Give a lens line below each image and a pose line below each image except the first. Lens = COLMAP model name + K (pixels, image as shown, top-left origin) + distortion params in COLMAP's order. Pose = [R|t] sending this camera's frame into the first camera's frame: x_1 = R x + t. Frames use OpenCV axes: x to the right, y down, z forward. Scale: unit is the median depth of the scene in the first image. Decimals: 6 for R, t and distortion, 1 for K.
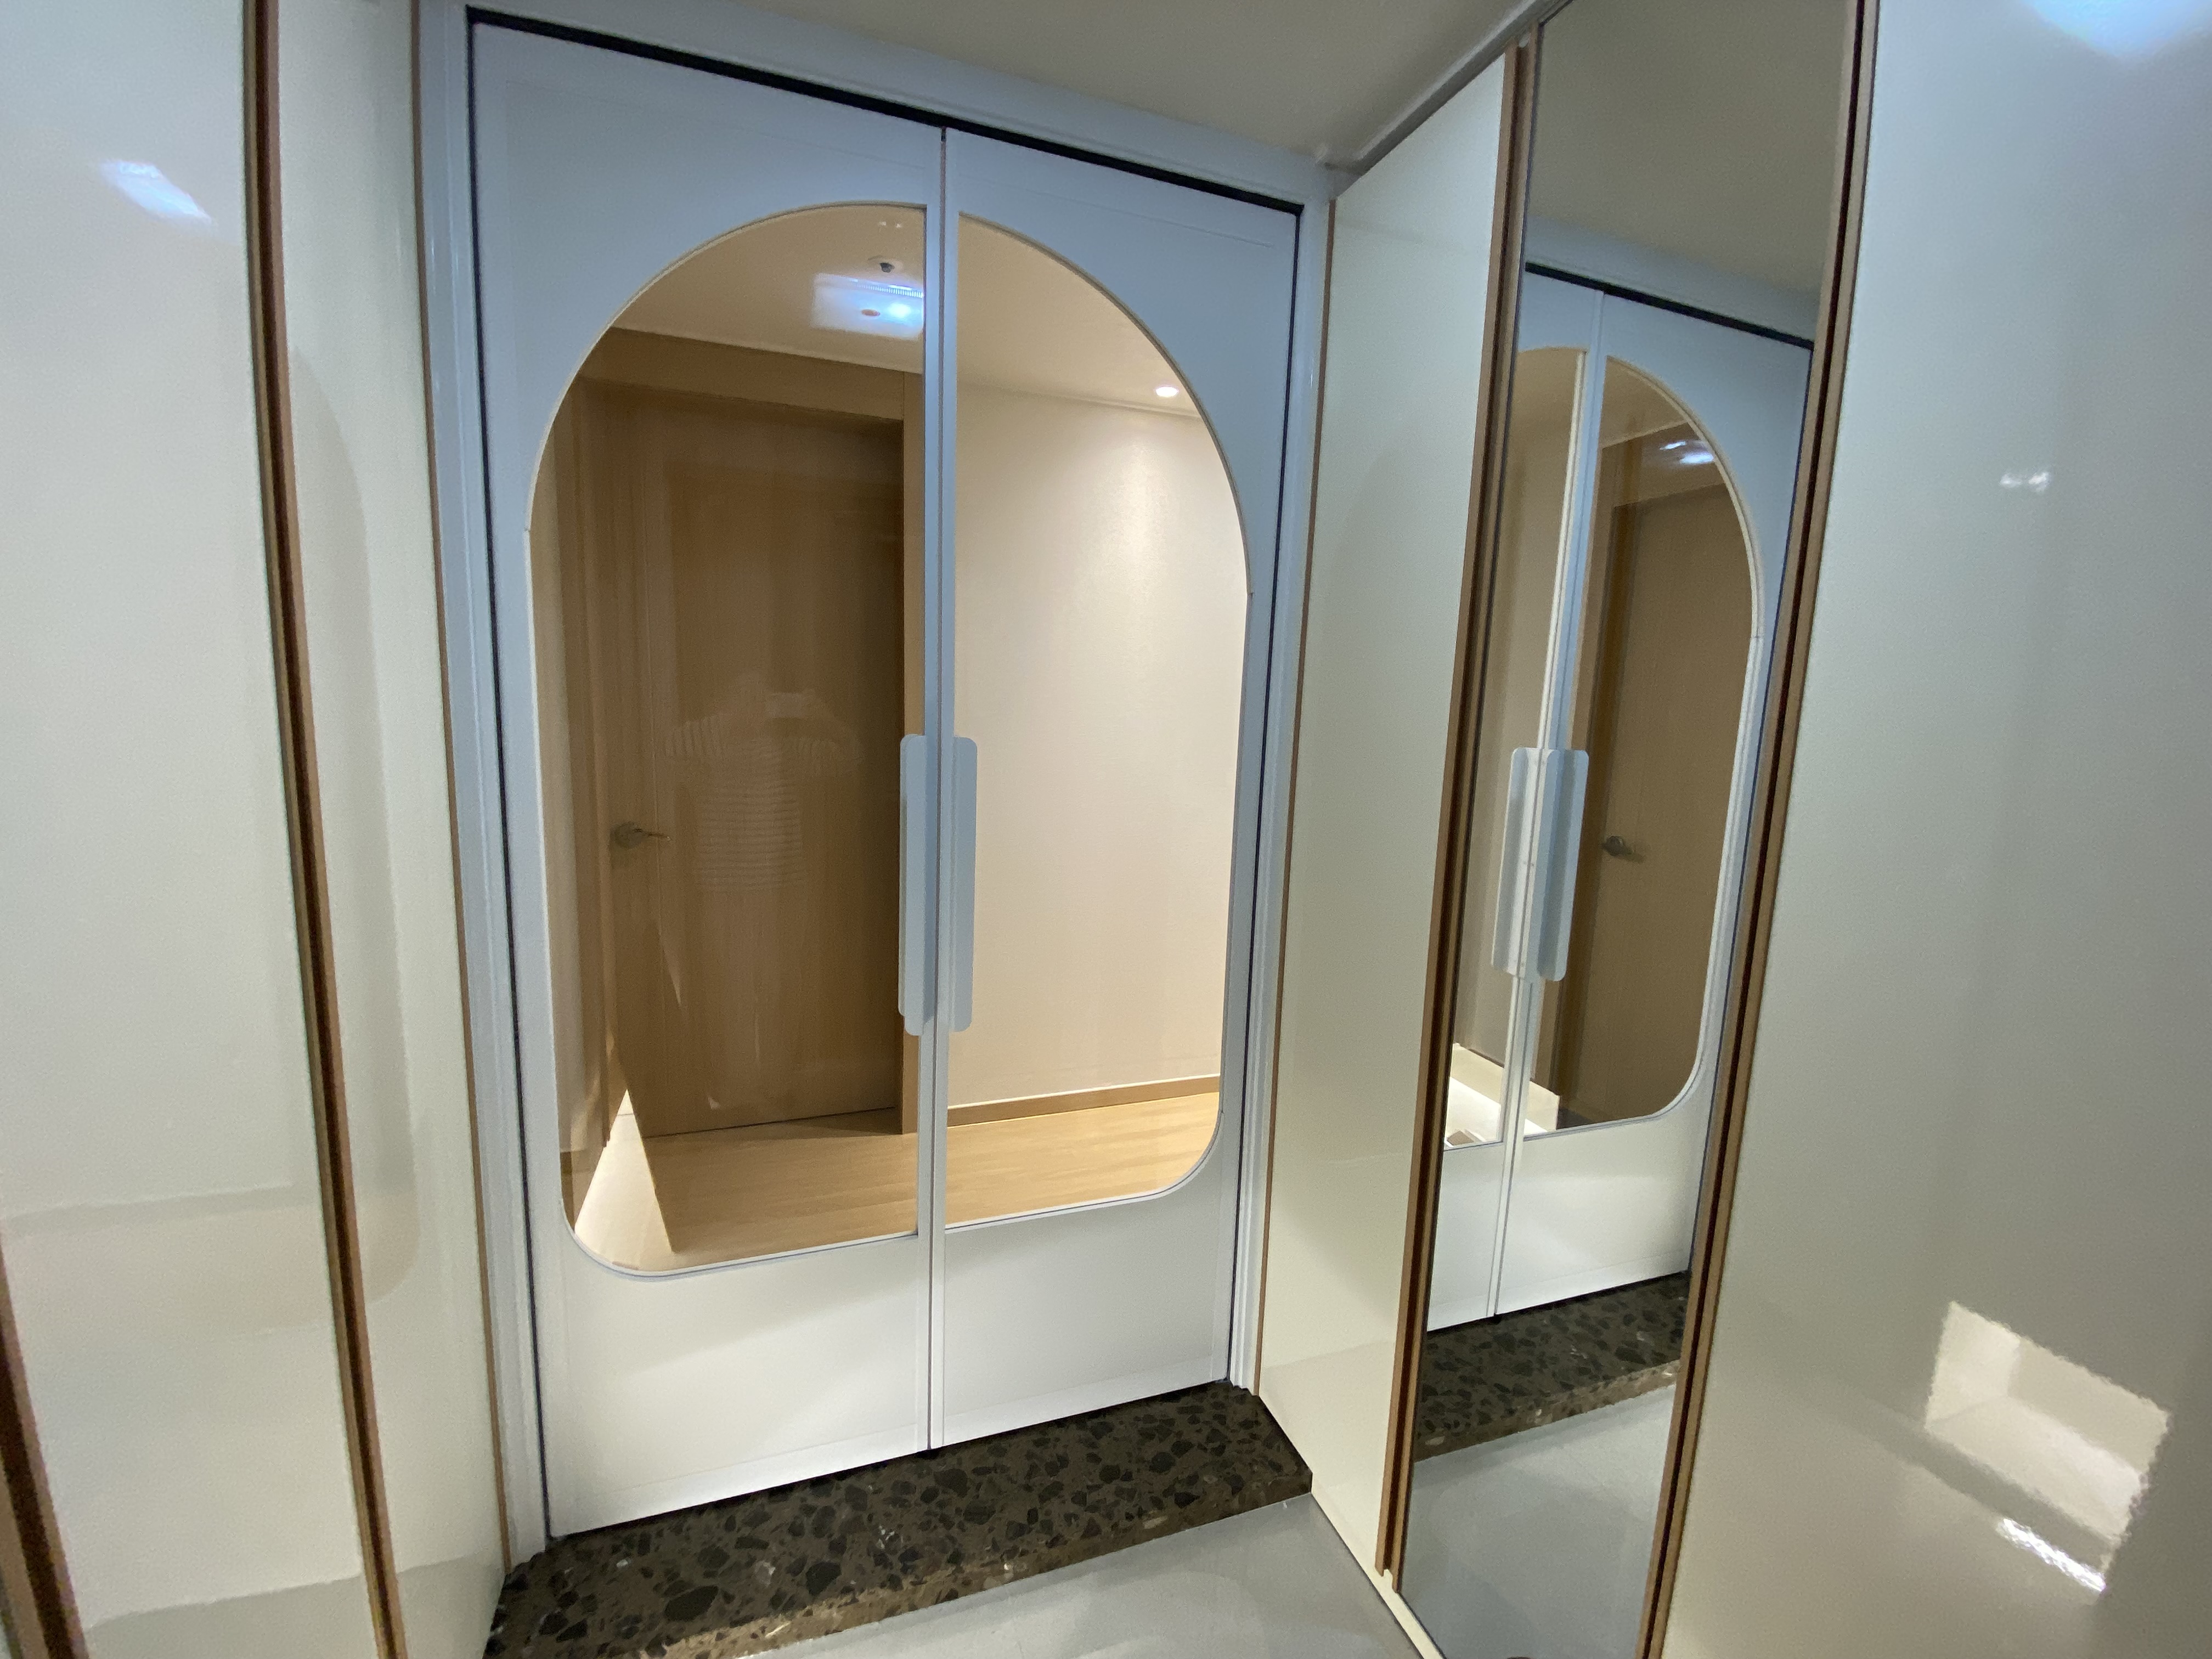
lens RADIAL K [[898.8, 0, 1088.4], [0, 898.8, 836.9], [0, 0, 1]] dist [-0.013902, -0.004866]
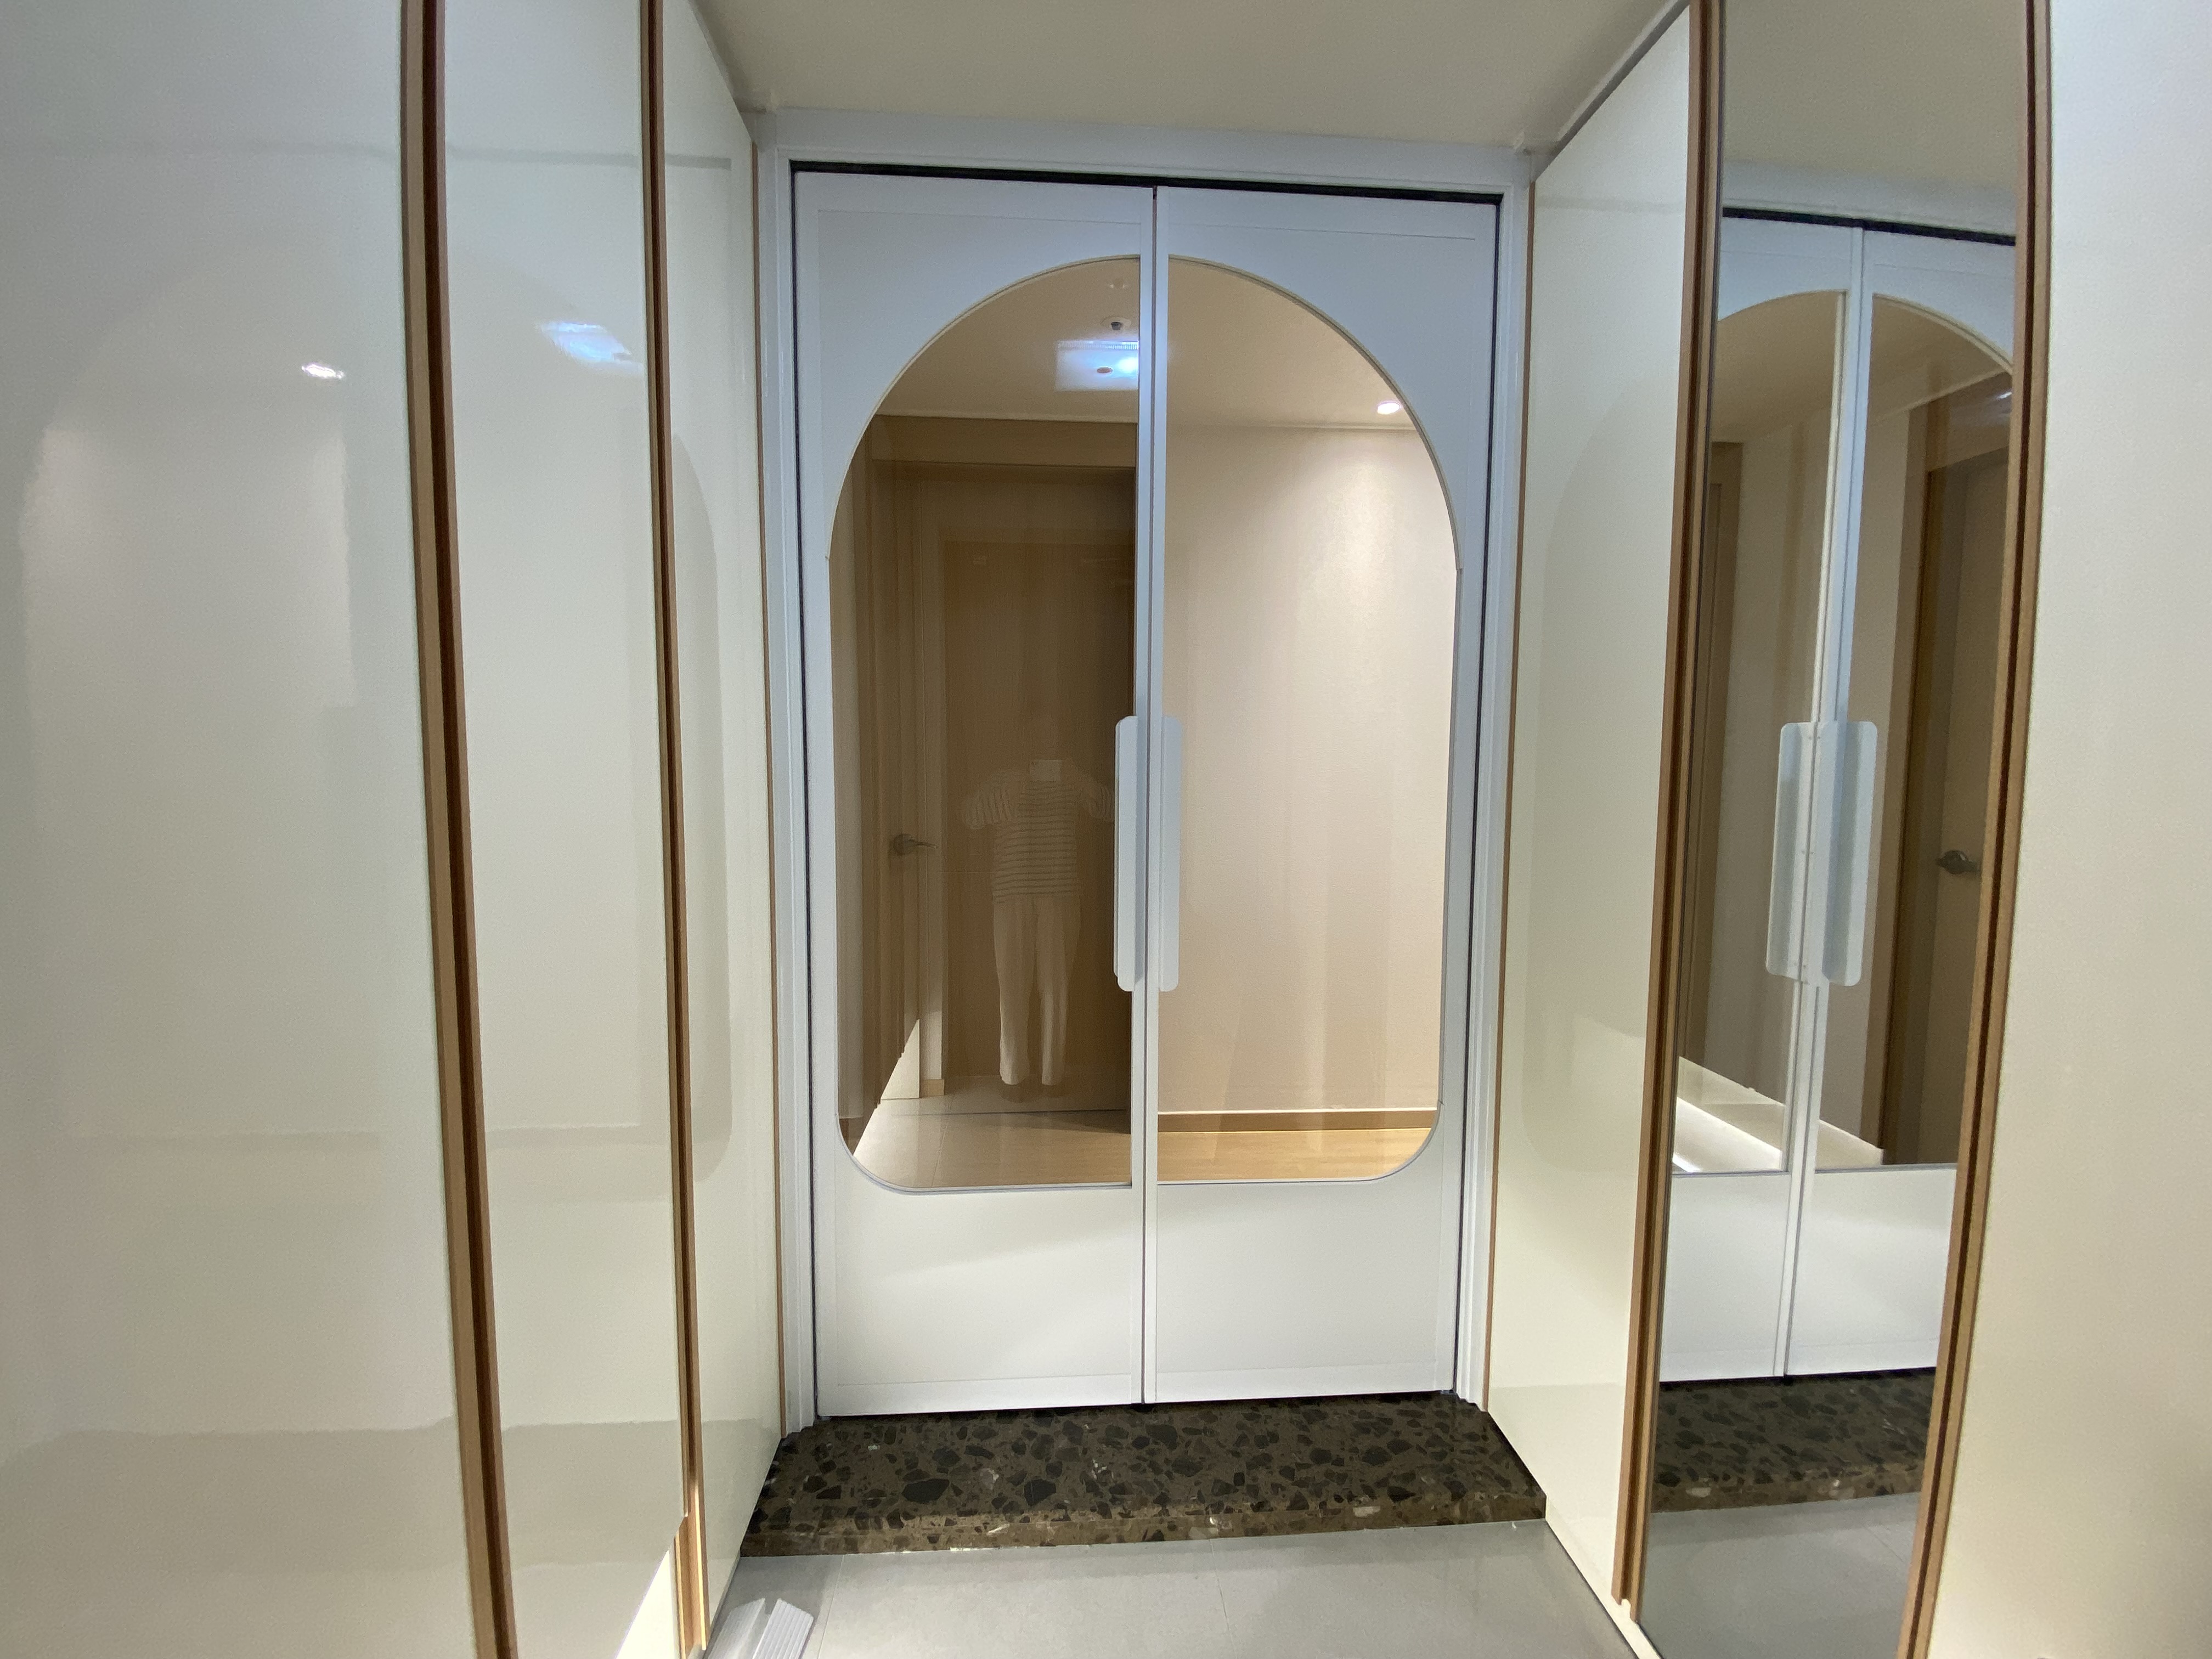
lens RADIAL K [[898.8, 0, 1089.3], [0, 898.8, 850.7], [0, 0, 1]] dist [-0.013902, -0.004866]
pose [[0.960735, -0.006624, -0.277390, 0.056484], [-0.011142, 0.997988, -0.062420, 0.108229], [0.277245, 0.063060, 0.958728, -0.063547]]
